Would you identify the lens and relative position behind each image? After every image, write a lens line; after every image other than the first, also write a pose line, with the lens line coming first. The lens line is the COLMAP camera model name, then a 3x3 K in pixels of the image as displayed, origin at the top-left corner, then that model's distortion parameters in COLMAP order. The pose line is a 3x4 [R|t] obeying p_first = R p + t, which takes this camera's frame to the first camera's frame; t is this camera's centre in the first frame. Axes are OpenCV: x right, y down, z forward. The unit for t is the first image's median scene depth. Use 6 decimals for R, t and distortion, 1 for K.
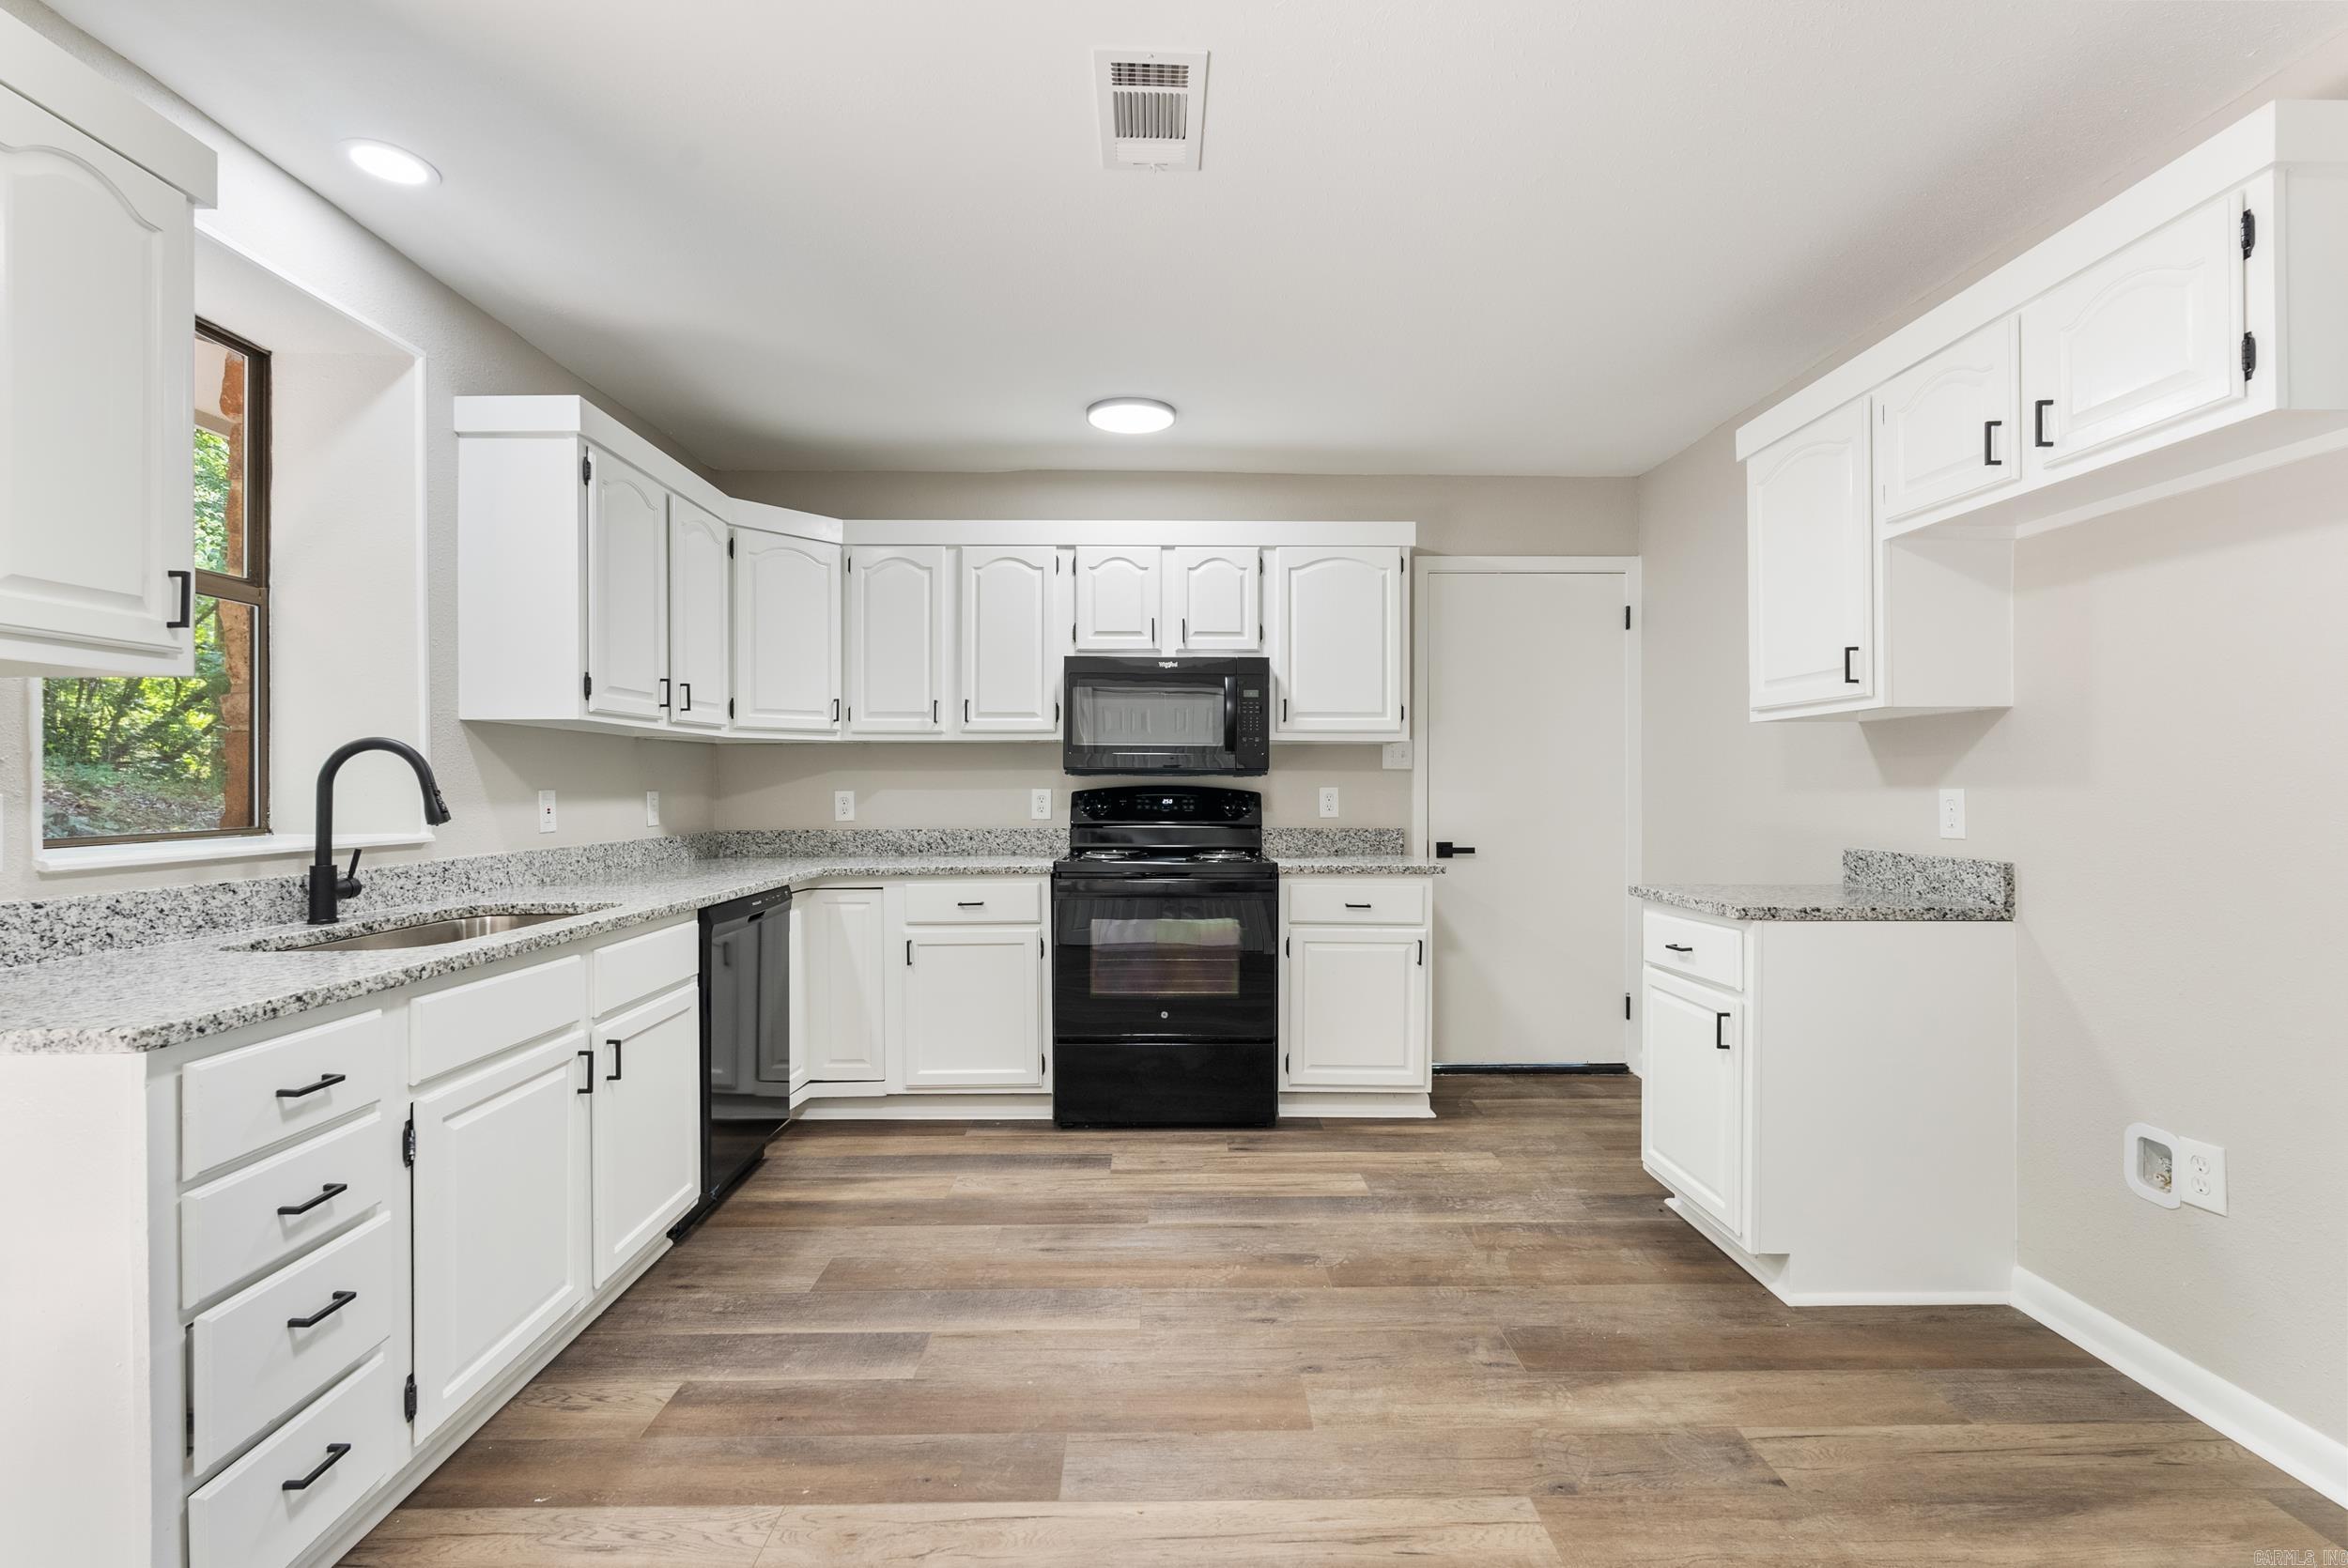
lens RADIAL K [[1034.4, 0, 1176.5], [0, 1034.4, 784.0], [0, 0, 1]] dist [-0.005374, 0.000604]
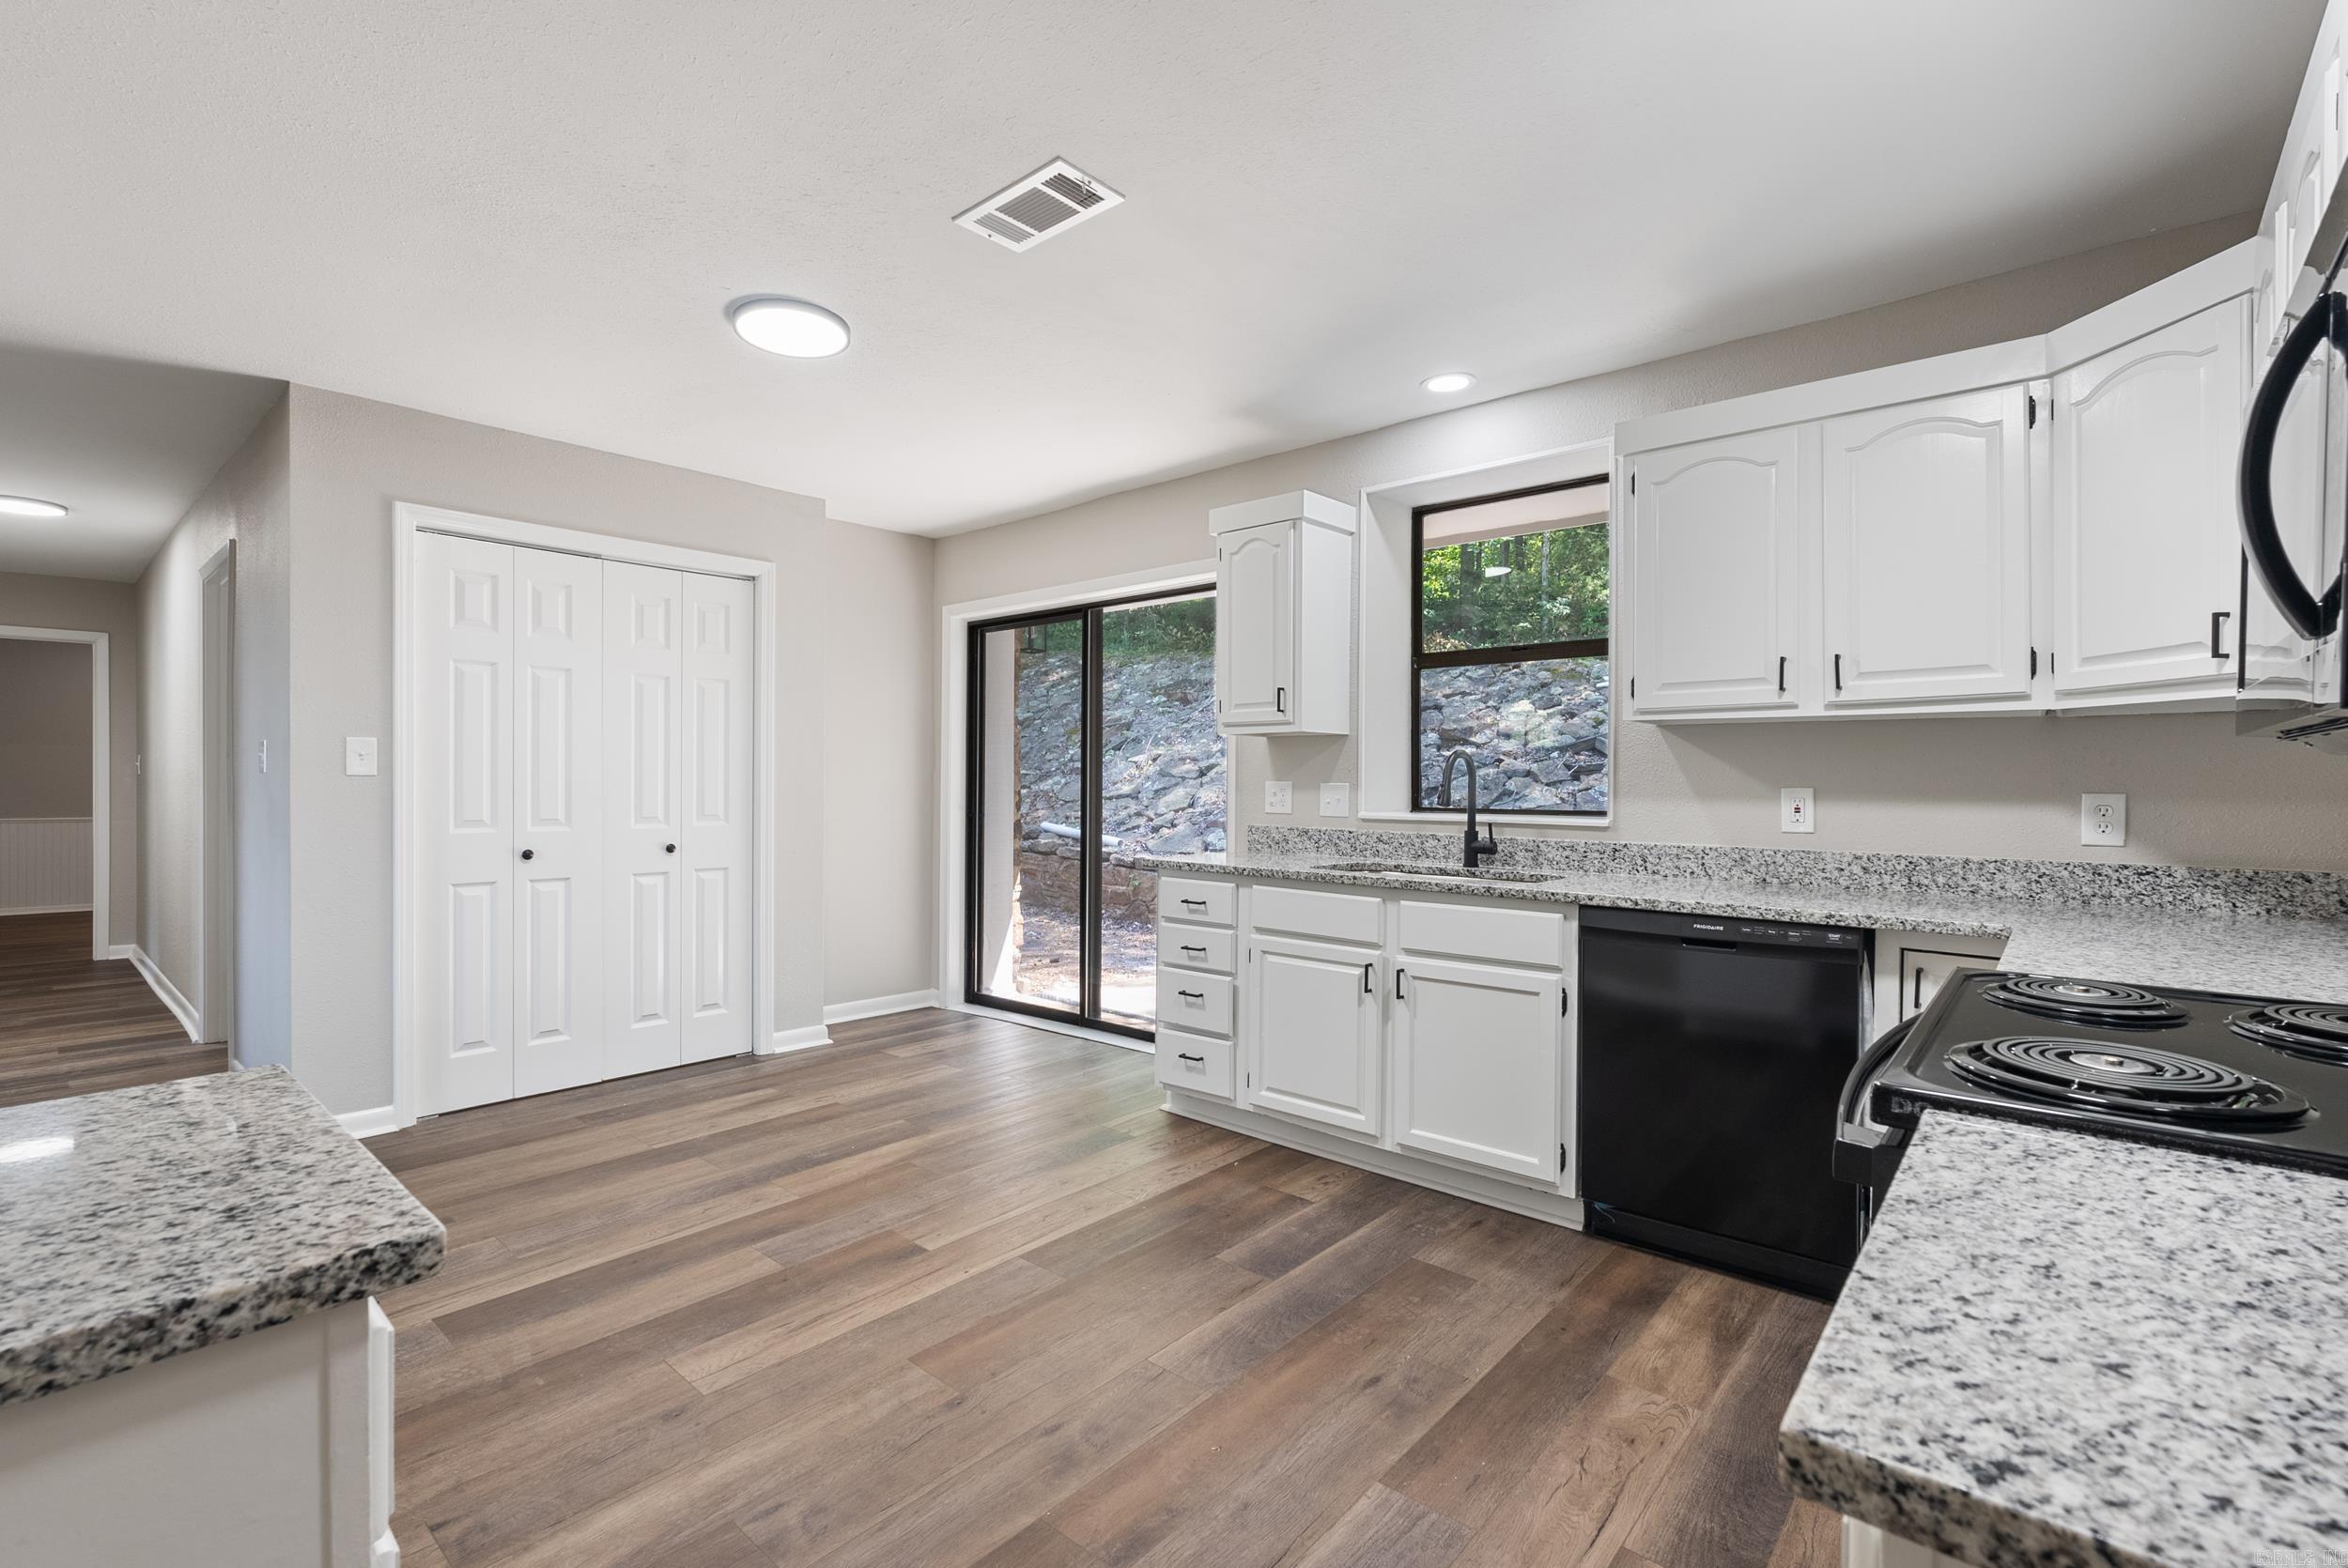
lens RADIAL K [[1044.4, 0, 1171.2], [0, 1044.4, 789.7], [0, 0, 1]] dist [-0.002214, -0.000020]
pose [[-0.672133, 0.006816, -0.740399, 0.538732], [-0.003577, 0.999916, 0.012452, -0.002345], [0.740422, 0.011018, -0.672052, 1.370857]]
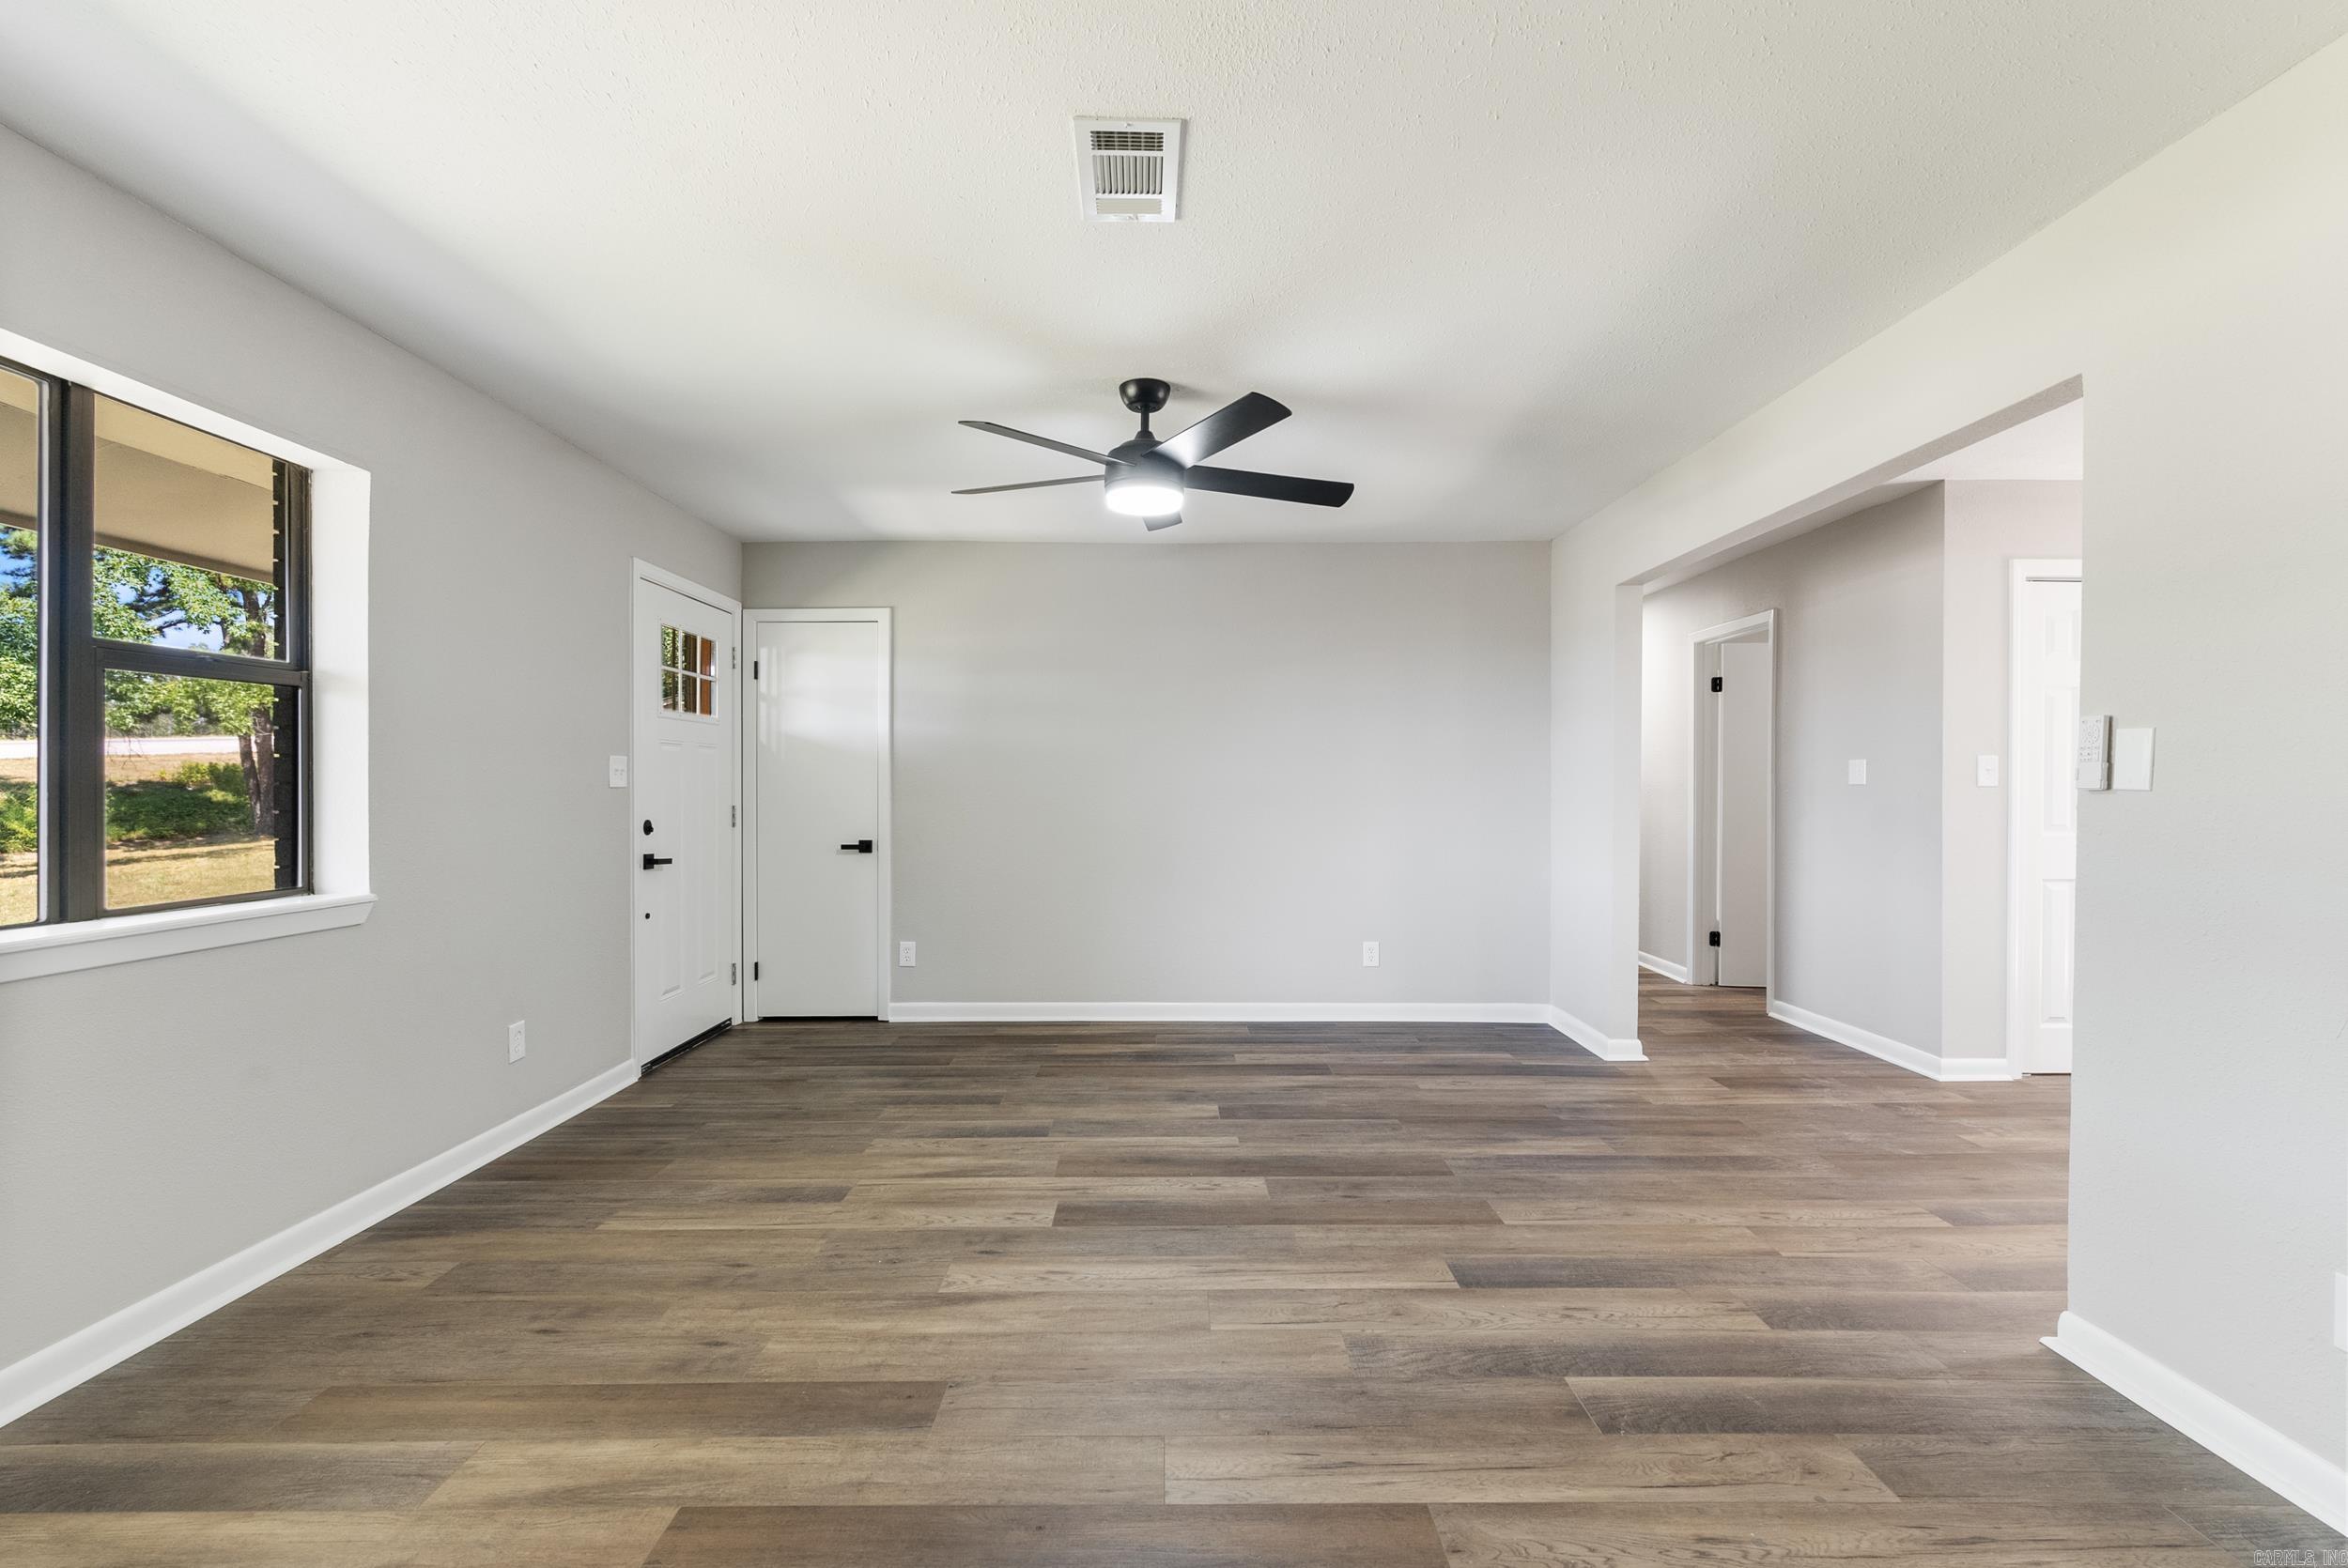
lens RADIAL K [[1034.4, 0, 1176.5], [0, 1034.4, 784.0], [0, 0, 1]] dist [-0.005374, 0.000604]
pose [[-0.999880, 0.002289, 0.015314, 1.460534], [0.002270, 0.999997, -0.001278, -0.004750], [-0.015317, -0.001243, -0.999882, 1.357390]]
